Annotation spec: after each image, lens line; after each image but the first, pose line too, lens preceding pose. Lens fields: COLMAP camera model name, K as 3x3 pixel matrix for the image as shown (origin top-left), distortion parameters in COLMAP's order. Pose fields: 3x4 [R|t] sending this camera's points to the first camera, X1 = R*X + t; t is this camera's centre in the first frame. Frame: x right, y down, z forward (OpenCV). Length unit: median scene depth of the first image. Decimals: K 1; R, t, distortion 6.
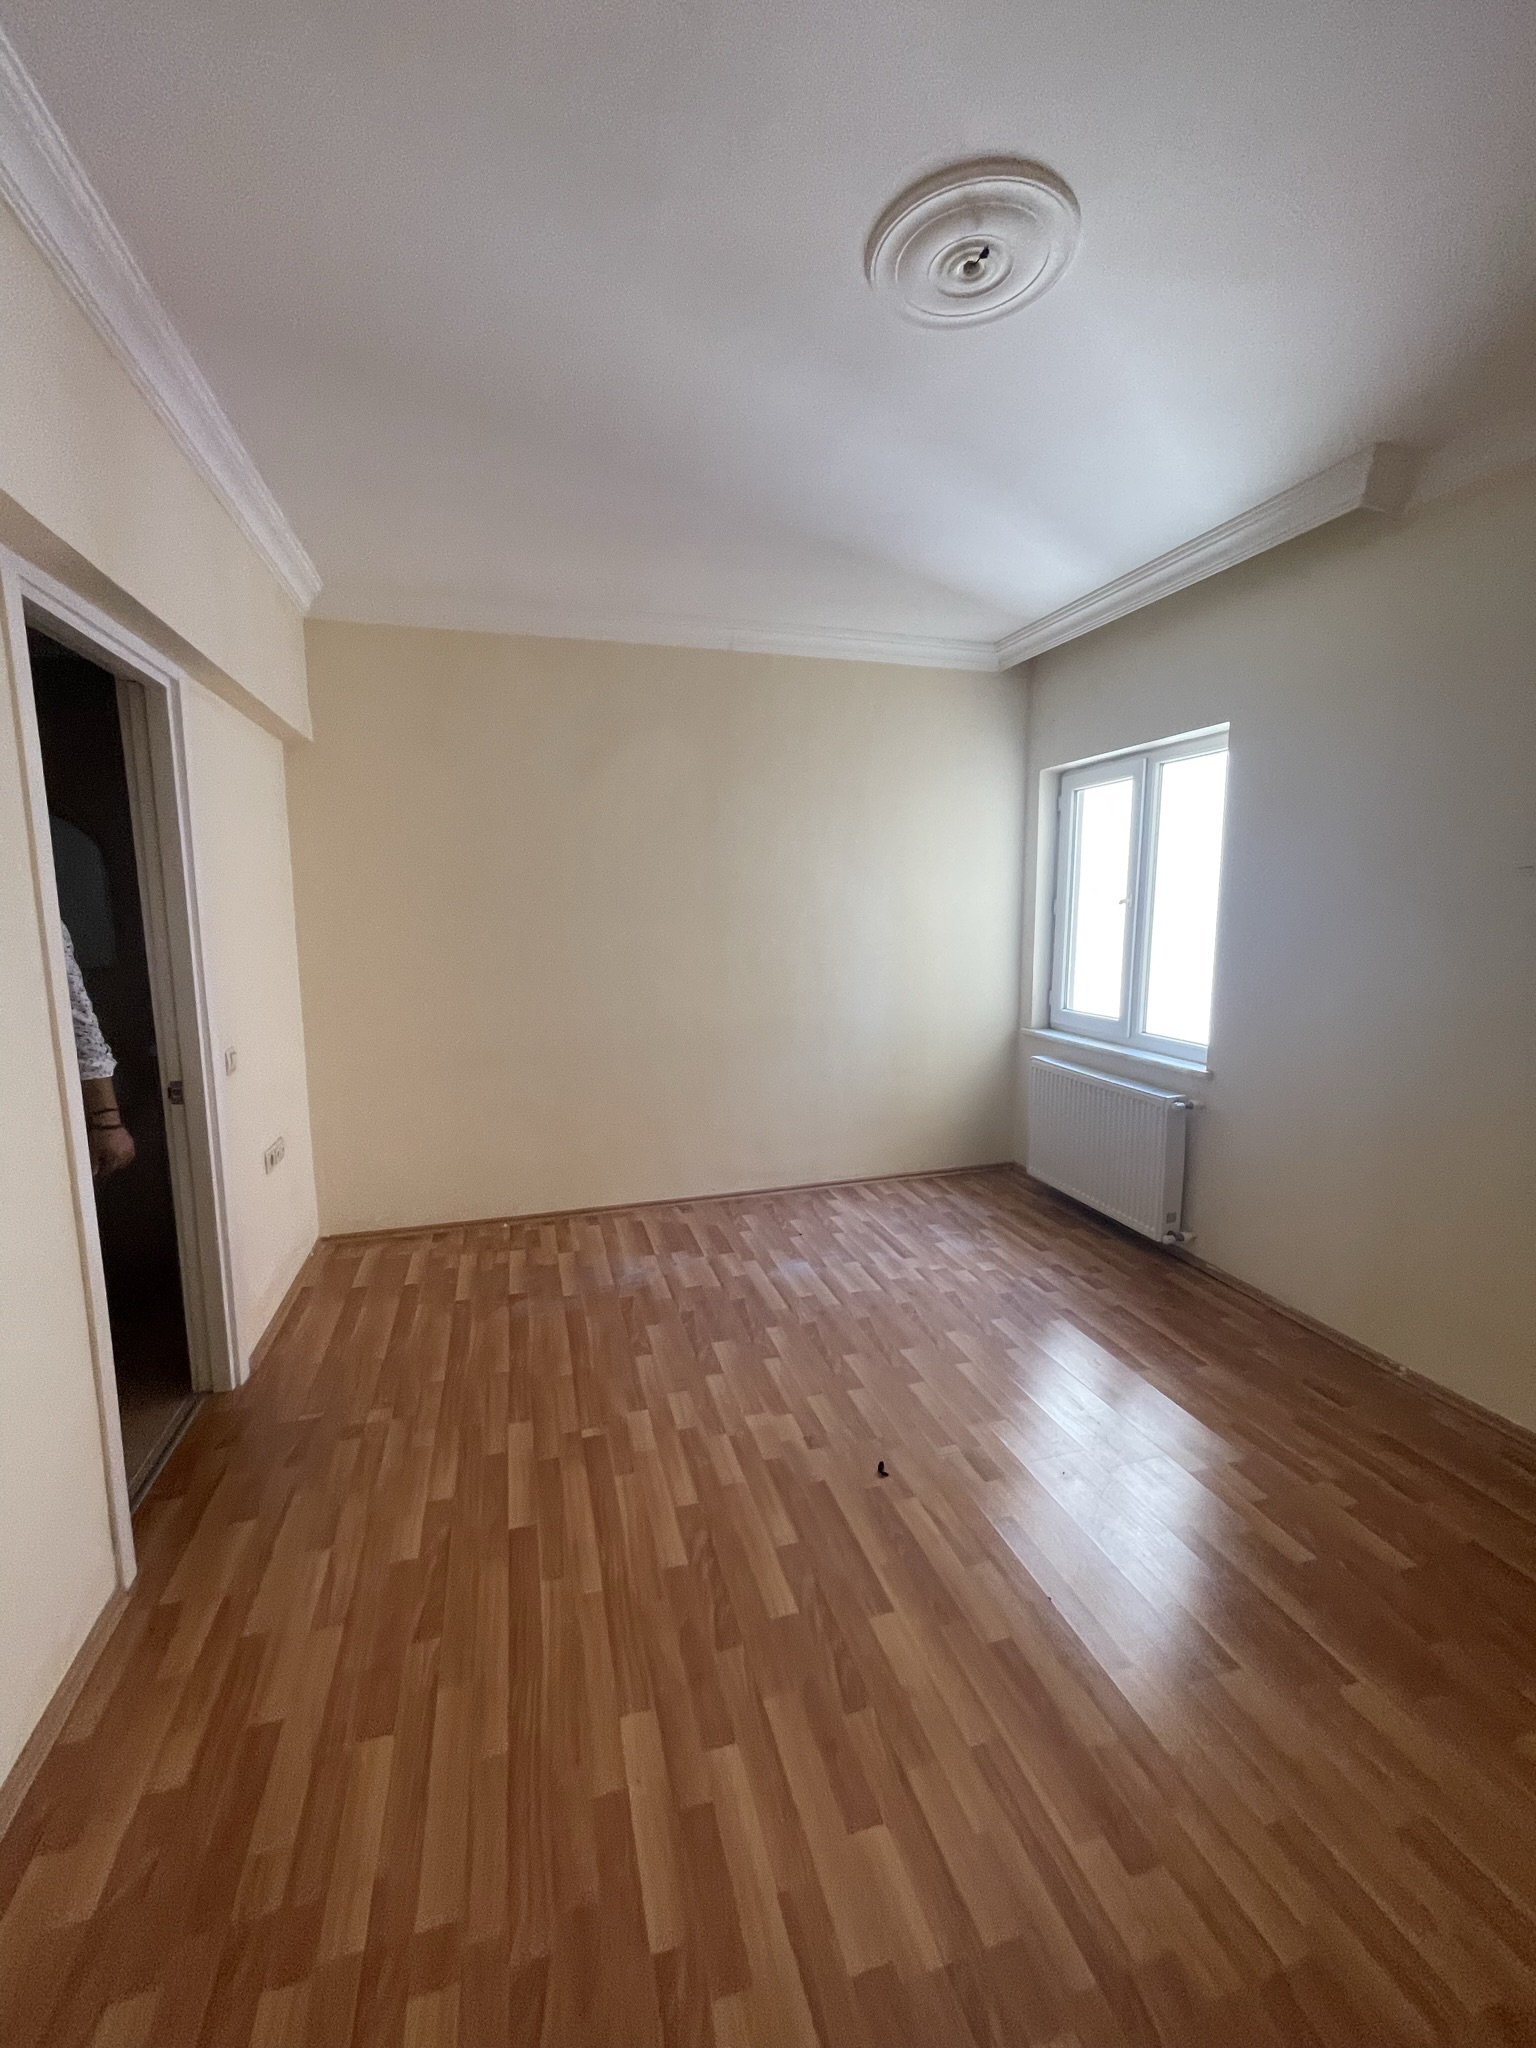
lens RADIAL K [[829.0, 0, 766.3], [0, 829.0, 1016.8], [0, 0, 1]] dist [-0.003900, 0.000174]
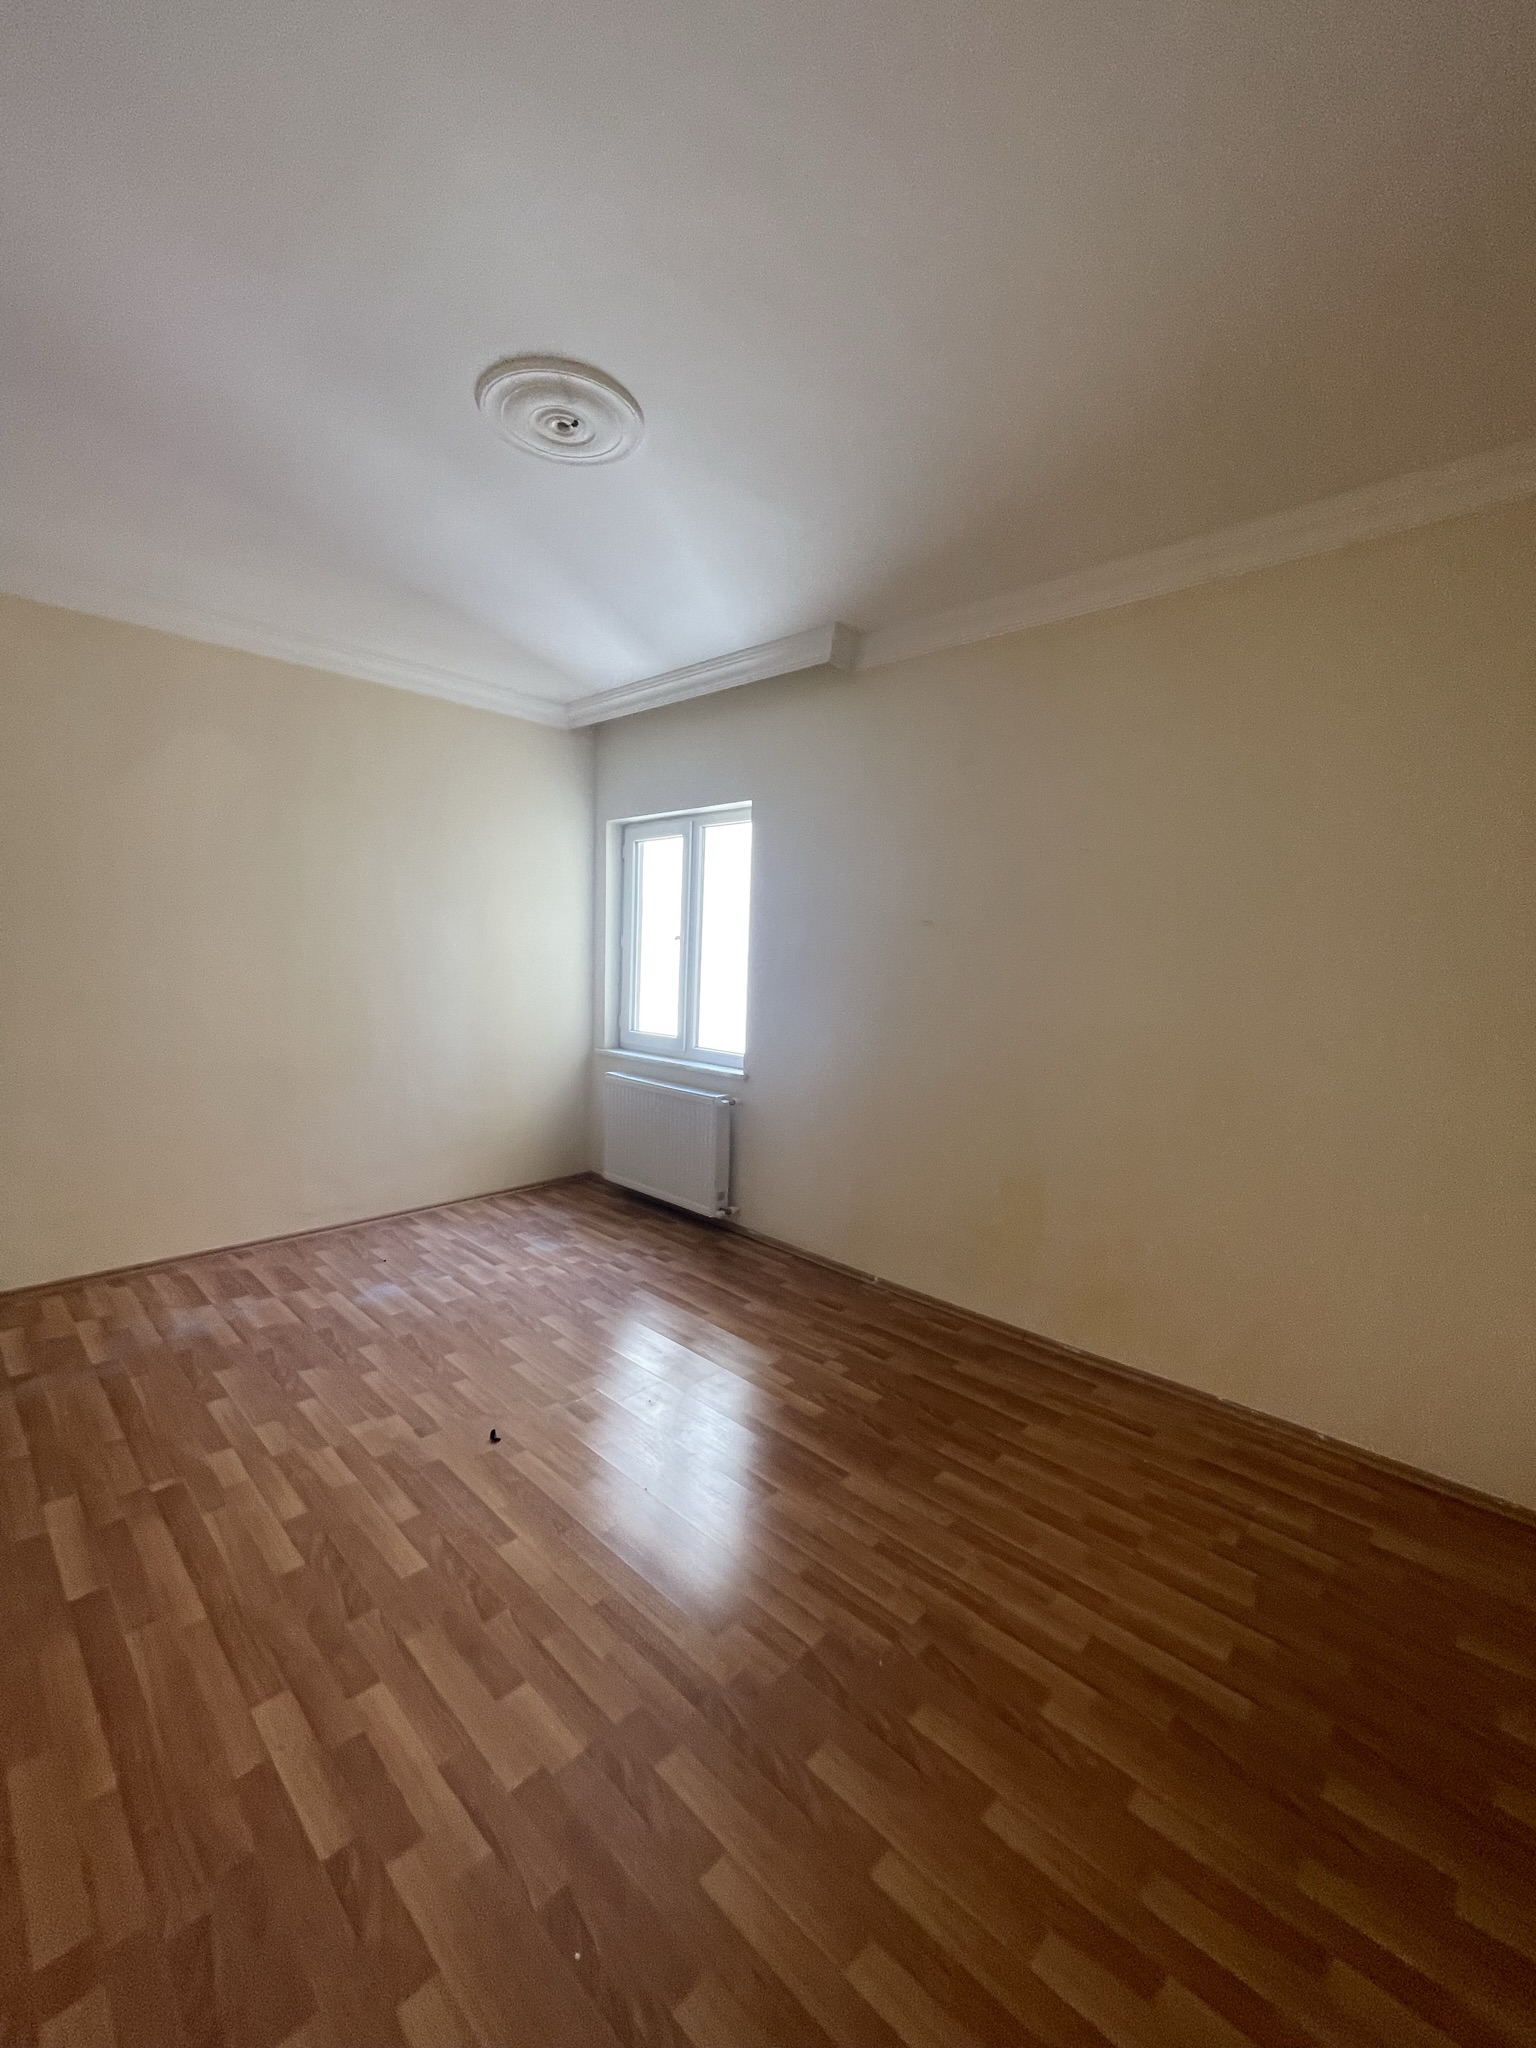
lens RADIAL K [[829.0, 0, 766.3], [0, 829.0, 1016.8], [0, 0, 1]] dist [-0.003900, 0.000174]
pose [[0.868133, -0.006259, 0.496292, -0.060493], [0.030534, 0.998700, -0.040815, 0.031841], [-0.495391, 0.050587, 0.867196, -0.109327]]
